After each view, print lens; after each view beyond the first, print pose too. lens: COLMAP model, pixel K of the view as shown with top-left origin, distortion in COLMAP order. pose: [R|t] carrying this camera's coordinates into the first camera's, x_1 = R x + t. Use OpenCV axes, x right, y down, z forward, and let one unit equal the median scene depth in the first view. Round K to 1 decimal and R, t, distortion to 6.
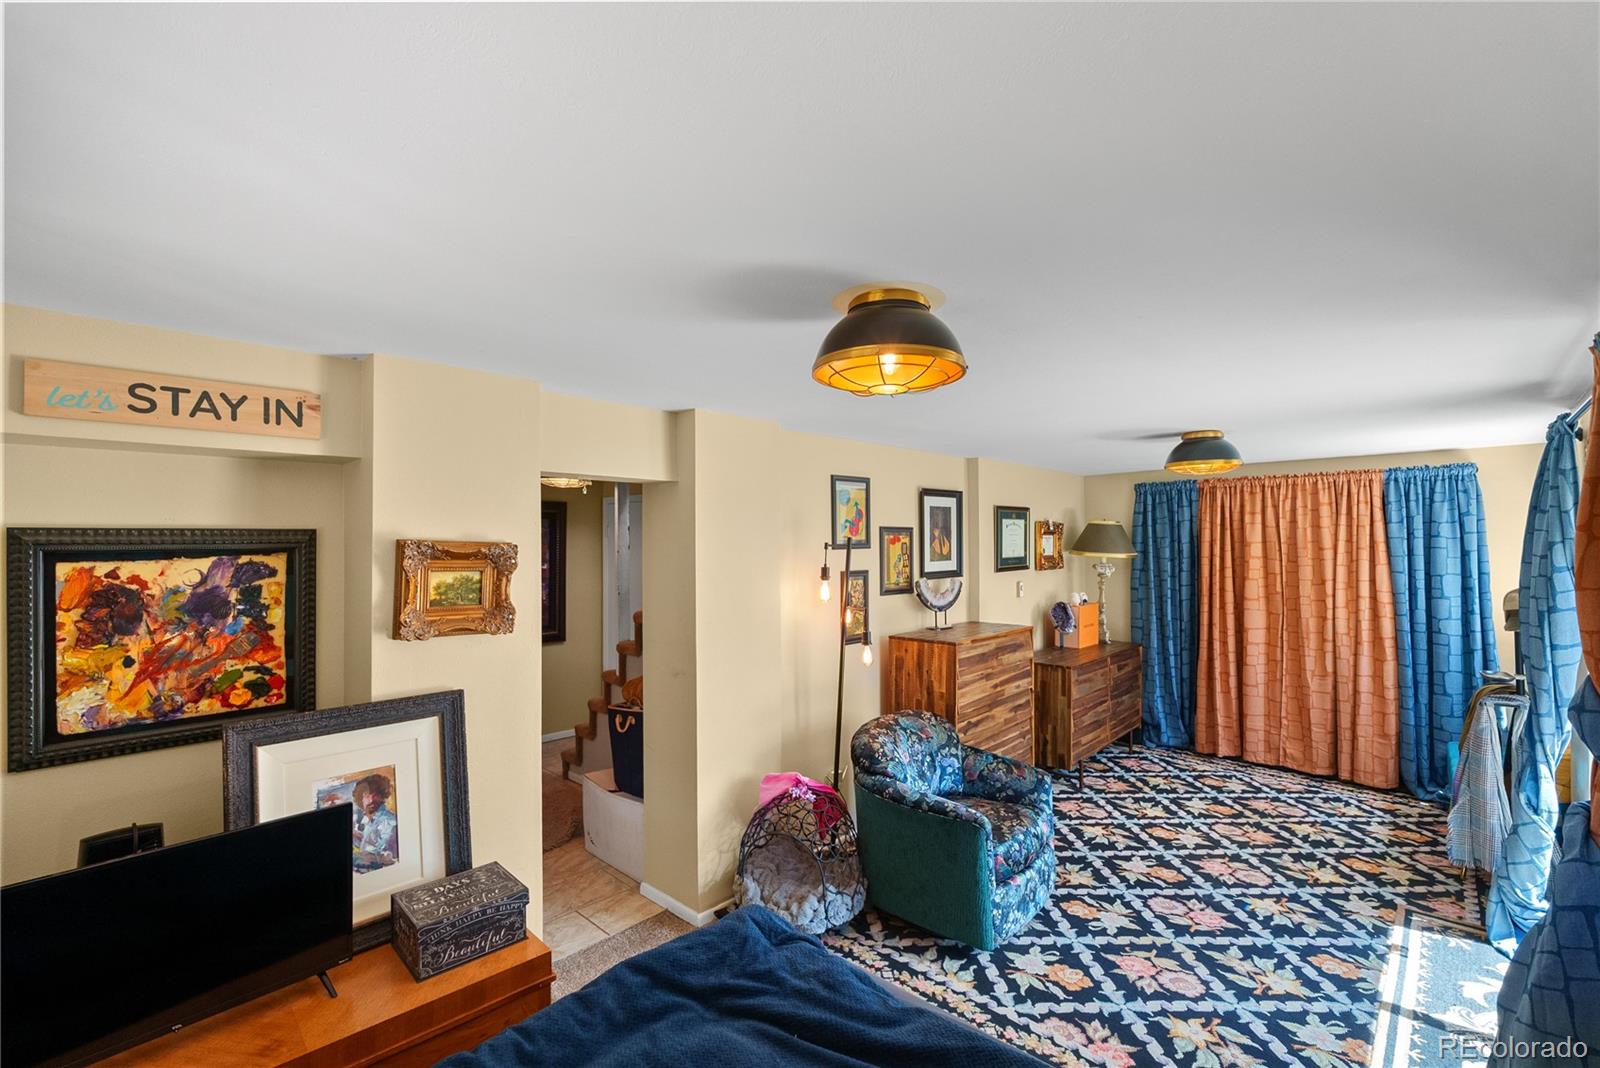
lens RADIAL K [[701.6, 0, 804.2], [0, 701.6, 537.8], [0, 0, 1]] dist [-0.004080, -0.000117]
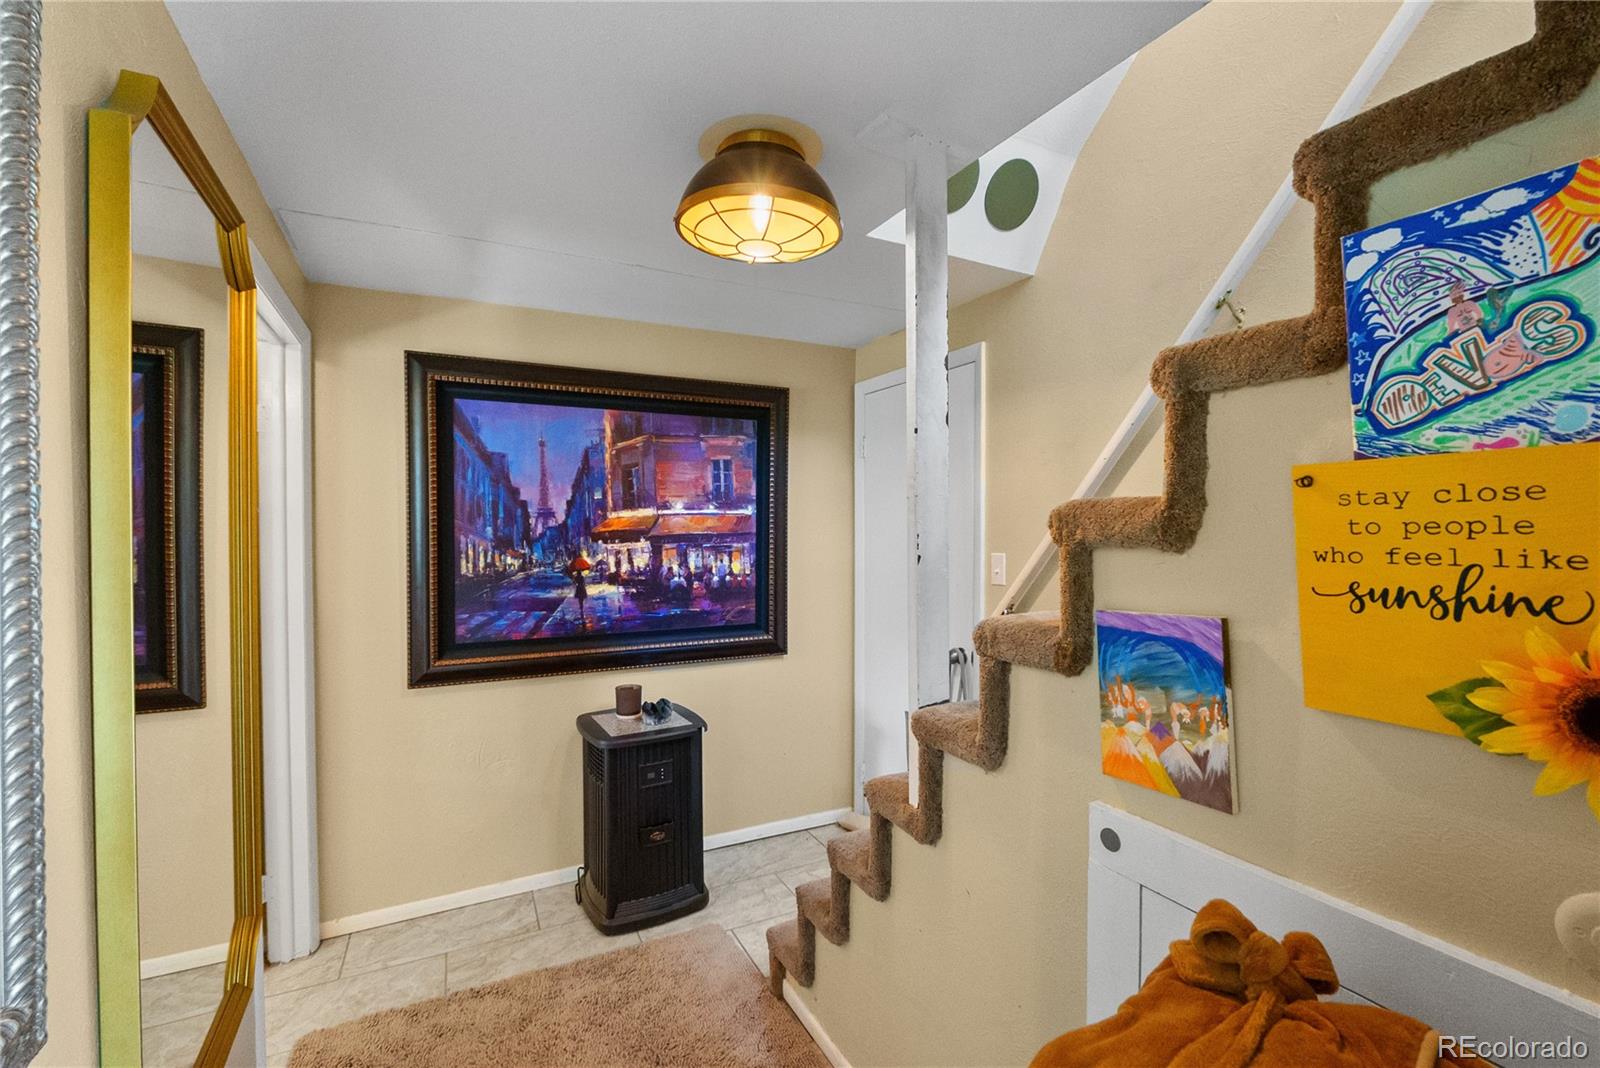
lens RADIAL K [[701.6, 0, 804.2], [0, 701.6, 537.8], [0, 0, 1]] dist [-0.004080, -0.000117]
pose [[0.944600, 0.007405, -0.328140, -0.332271], [0.001142, 0.999665, 0.025848, 0.098406], [0.328221, -0.024791, 0.944275, 1.079911]]
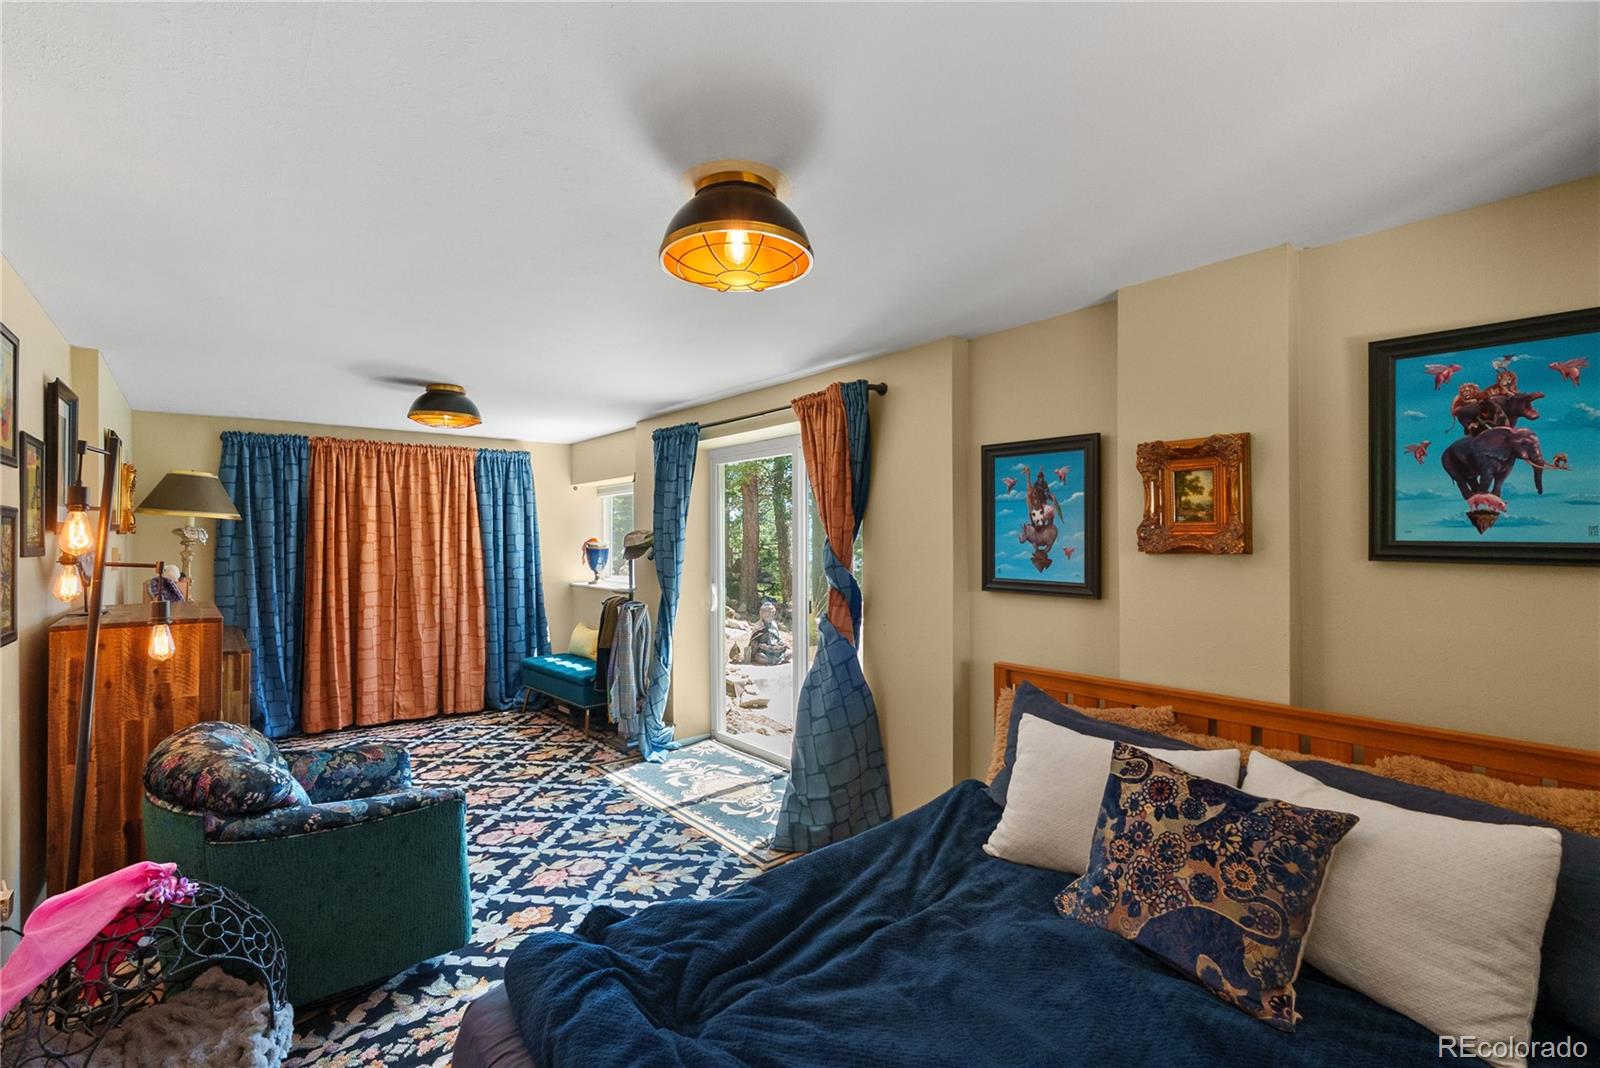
lens RADIAL K [[706.3, 0, 797.5], [0, 706.3, 532.5], [0, 0, 1]] dist [-0.007384, -0.000212]
pose [[0.122967, 0.011340, 0.992346, -0.523075], [-0.002877, 0.999935, -0.011070, 0.098338], [-0.992407, -0.001494, 0.122991, 0.485604]]
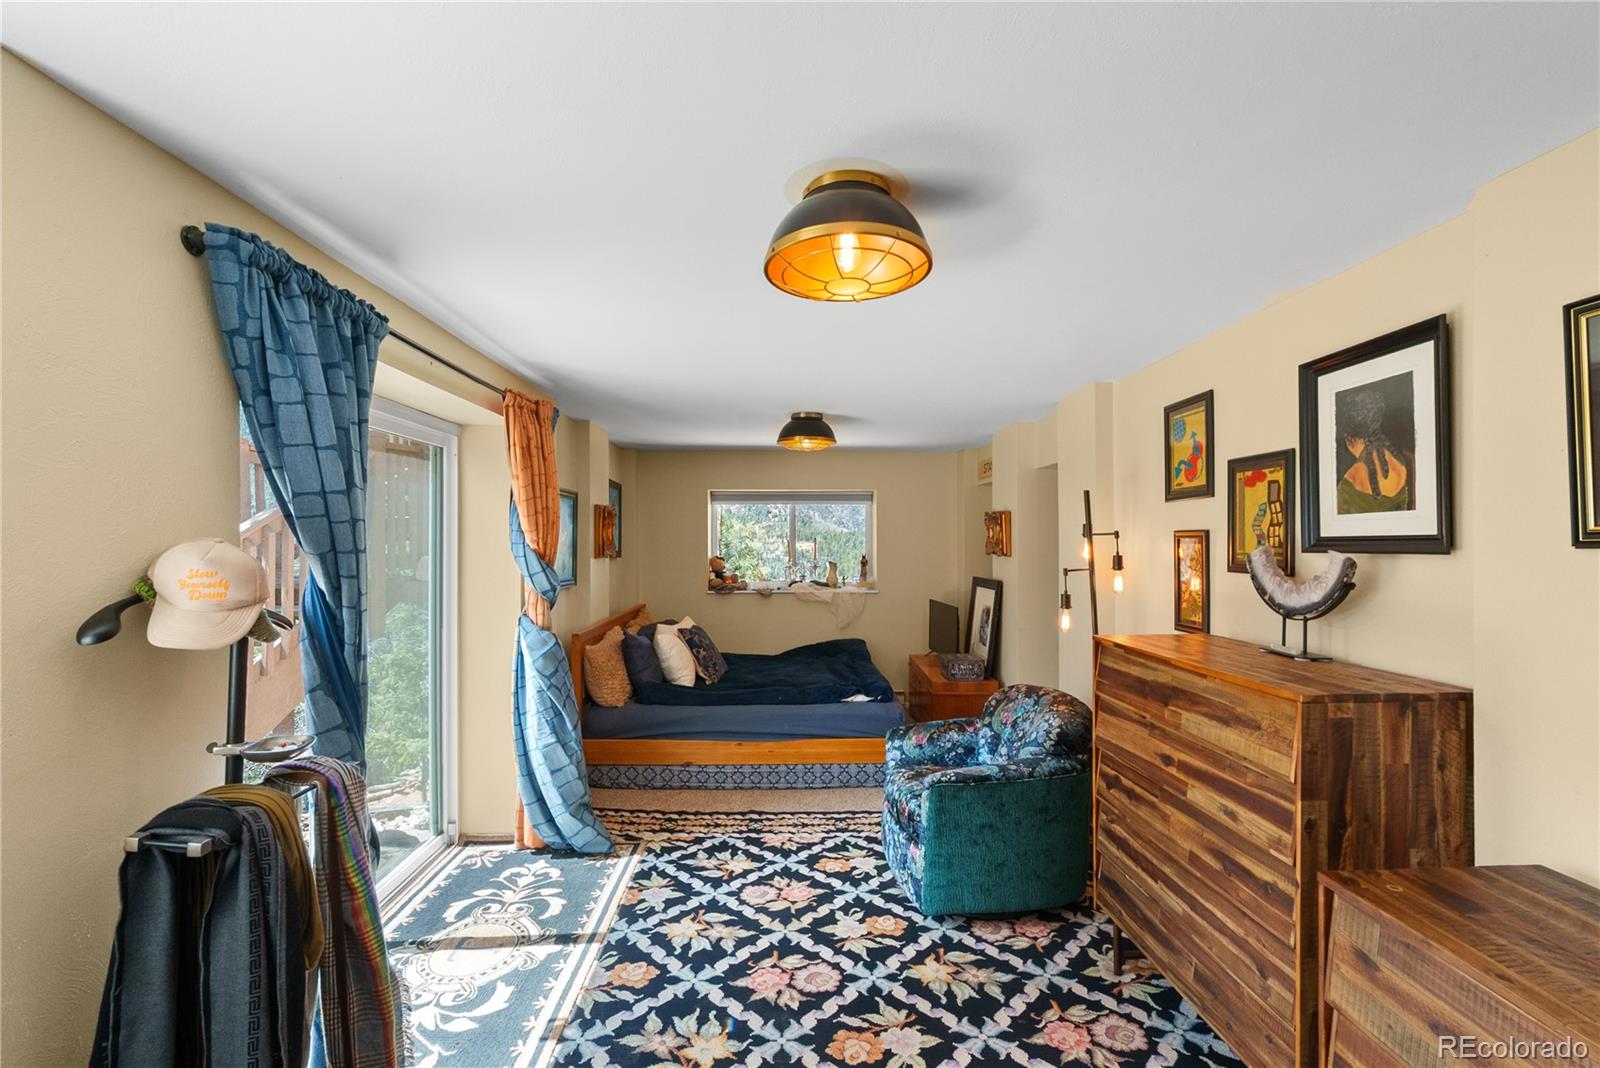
lens RADIAL K [[706.3, 0, 797.5], [0, 706.3, 532.5], [0, 0, 1]] dist [-0.007384, -0.000212]
pose [[-0.713027, -0.005739, -0.701113, 1.190143], [0.007534, 0.999846, -0.015846, 0.080166], [0.701096, -0.016581, -0.712874, 1.717384]]
